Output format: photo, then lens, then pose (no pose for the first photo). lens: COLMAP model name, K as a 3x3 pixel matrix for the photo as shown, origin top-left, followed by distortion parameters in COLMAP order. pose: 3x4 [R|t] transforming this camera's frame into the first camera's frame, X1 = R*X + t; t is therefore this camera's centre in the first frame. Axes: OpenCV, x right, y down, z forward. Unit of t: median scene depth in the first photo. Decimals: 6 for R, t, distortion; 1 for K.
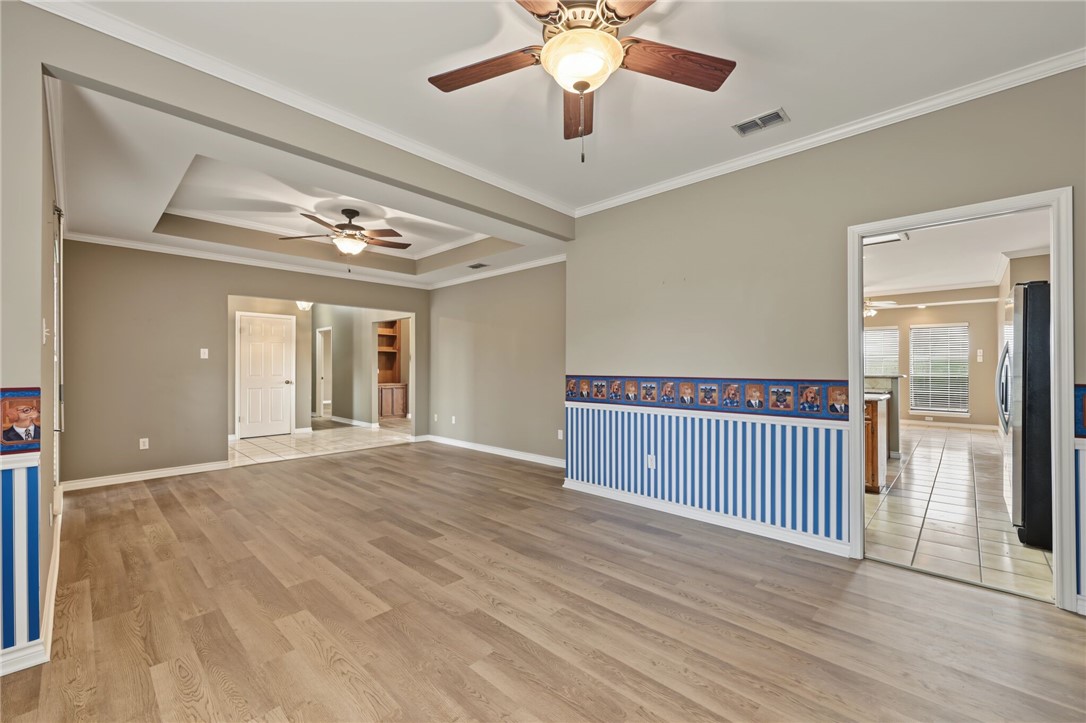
lens RADIAL K [[450.1, 0, 552.0], [0, 450.1, 364.1], [0, 0, 1]] dist [0.008141, -0.001002]
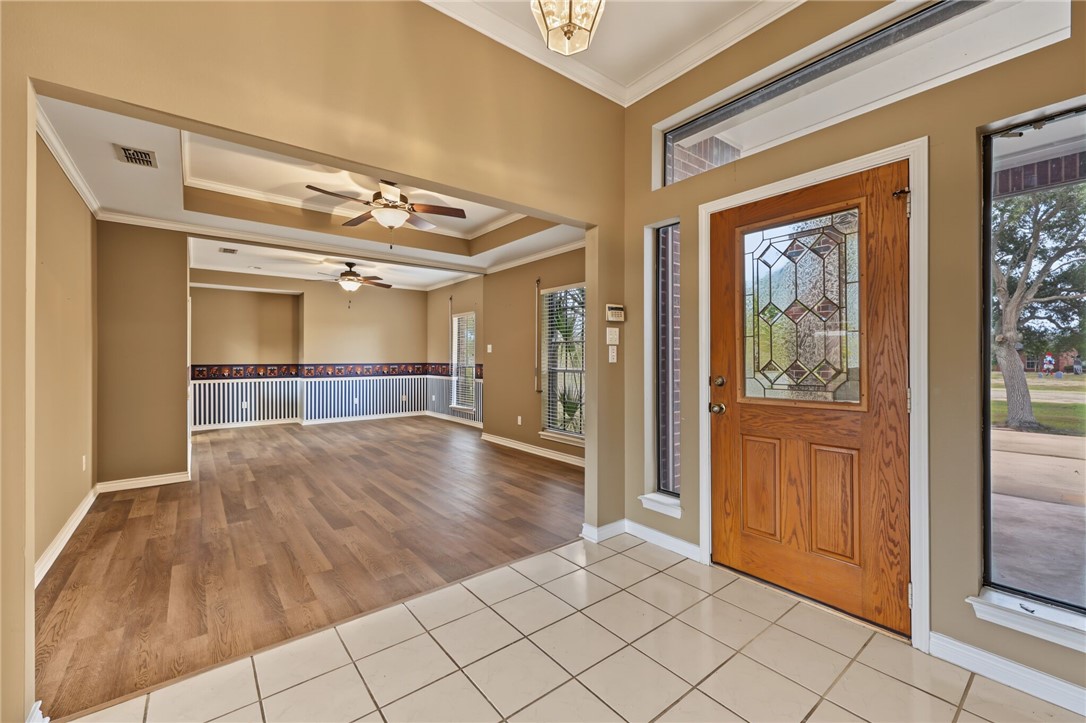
lens RADIAL K [[450.1, 0, 546.5], [0, 450.1, 356.7], [0, 0, 1]] dist [0.008141, -0.001002]
pose [[-0.988910, 0.006025, 0.148392, -1.021170], [0.004756, 0.999949, -0.008904, 0.012962], [-0.148438, -0.008099, -0.988889, 2.119374]]
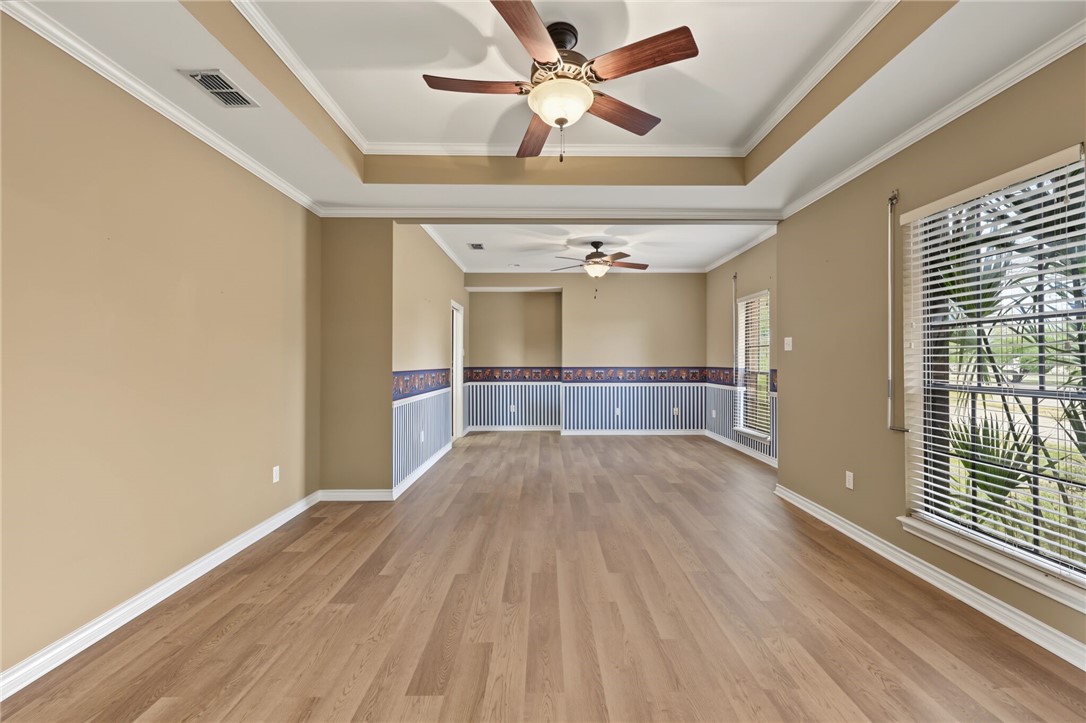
lens RADIAL K [[450.1, 0, 544.1], [0, 450.1, 358.2], [0, 0, 1]] dist [0.008141, -0.001002]
pose [[-0.685912, 0.010169, 0.727614, -0.916926], [0.000669, 0.999911, -0.013344, 0.010625], [-0.727684, -0.008666, -0.685857, 1.571485]]
